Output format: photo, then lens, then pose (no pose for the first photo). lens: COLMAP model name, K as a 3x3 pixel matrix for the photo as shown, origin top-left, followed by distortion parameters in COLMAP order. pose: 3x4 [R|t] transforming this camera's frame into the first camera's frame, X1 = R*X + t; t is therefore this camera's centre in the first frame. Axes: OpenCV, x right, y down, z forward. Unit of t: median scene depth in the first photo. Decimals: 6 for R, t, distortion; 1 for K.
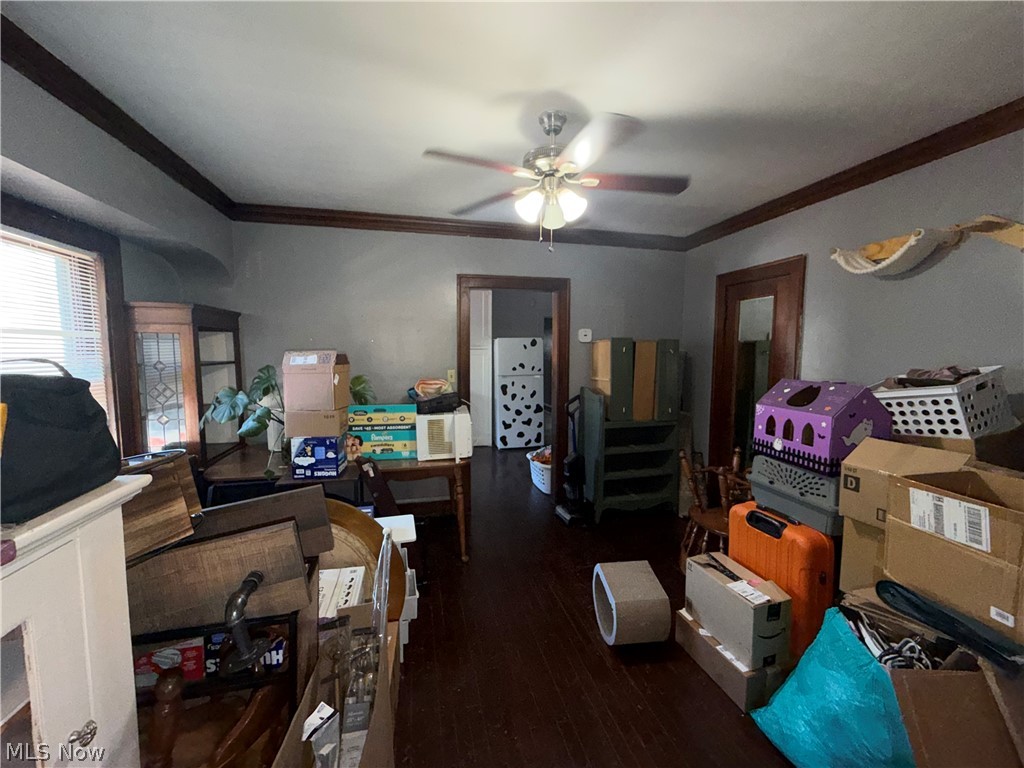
lens RADIAL K [[410.3, 0, 512.2], [0, 410.3, 384.2], [0, 0, 1]] dist [0.000041, 0.000088]
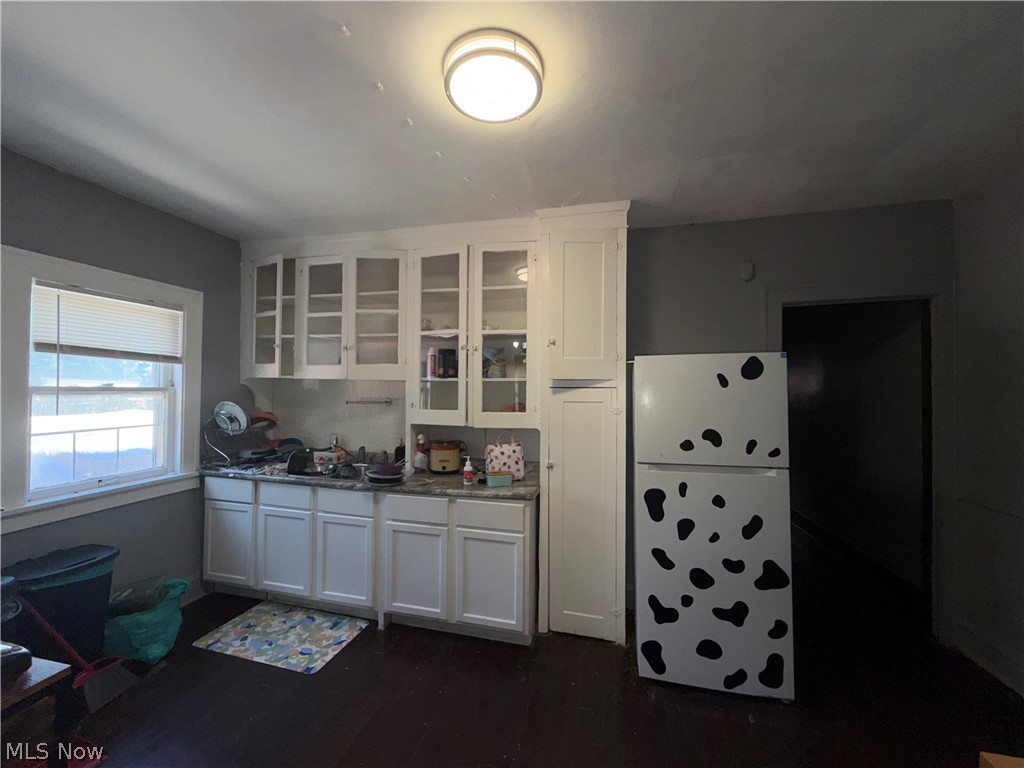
lens RADIAL K [[410.3, 0, 516.4], [0, 410.3, 386.8], [0, 0, 1]] dist [0.000041, 0.000088]
pose [[0.882094, -0.004903, -0.471048, 0.040261], [-0.034185, 0.996643, -0.074389, -0.055455], [0.469832, 0.081721, 0.878965, 0.626020]]
